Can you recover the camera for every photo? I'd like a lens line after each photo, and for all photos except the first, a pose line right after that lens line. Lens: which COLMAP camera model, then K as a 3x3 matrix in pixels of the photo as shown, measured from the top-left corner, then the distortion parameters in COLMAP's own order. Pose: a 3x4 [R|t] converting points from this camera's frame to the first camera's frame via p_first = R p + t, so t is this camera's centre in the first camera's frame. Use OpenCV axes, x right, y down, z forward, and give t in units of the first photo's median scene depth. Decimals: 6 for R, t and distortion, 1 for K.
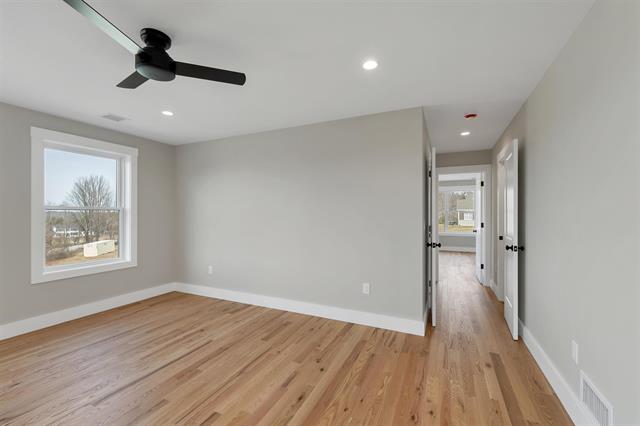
lens RADIAL K [[269.8, 0, 320.1], [0, 269.8, 215.8], [0, 0, 1]] dist [-0.000806, 0.000087]
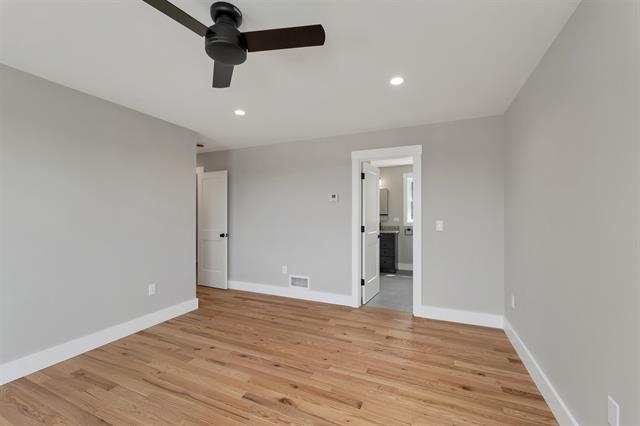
lens RADIAL K [[263.5, 0, 318.7], [0, 263.5, 215.6], [0, 0, 1]] dist [0.001823, 0.000210]
pose [[-0.022341, -0.002713, 0.999747, -0.987914], [0.011586, 0.999928, 0.002972, 0.000815], [-0.999683, 0.011650, -0.022308, 0.482464]]
